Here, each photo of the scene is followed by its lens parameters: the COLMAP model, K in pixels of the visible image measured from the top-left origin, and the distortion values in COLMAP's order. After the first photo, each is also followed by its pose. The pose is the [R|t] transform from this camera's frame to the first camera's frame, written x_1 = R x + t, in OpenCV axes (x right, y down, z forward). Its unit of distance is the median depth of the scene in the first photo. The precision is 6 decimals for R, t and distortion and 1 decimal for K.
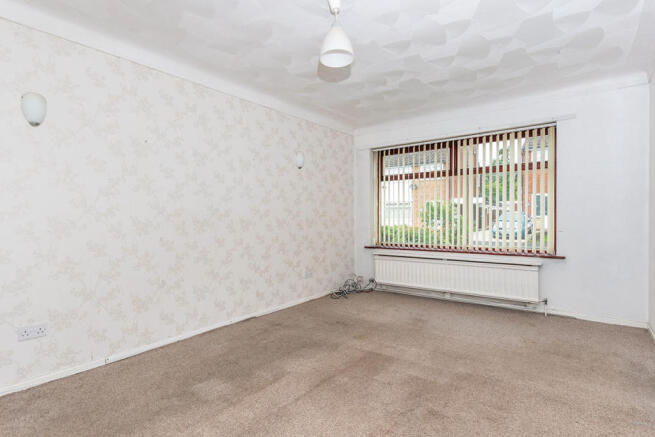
lens RADIAL K [[329.8, 0, 333.6], [0, 329.8, 215.5], [0, 0, 1]] dist [0.006867, 0.000287]
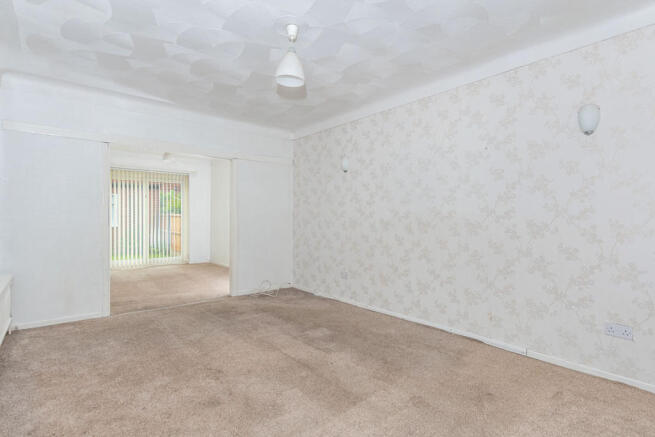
lens RADIAL K [[329.8, 0, 333.0], [0, 329.8, 221.8], [0, 0, 1]] dist [0.006867, 0.000287]
pose [[-0.212978, 0.010884, -0.976996, 0.730173], [-0.003615, 0.999922, 0.011928, 0.002544], [0.977050, 0.006072, -0.212922, 0.935098]]
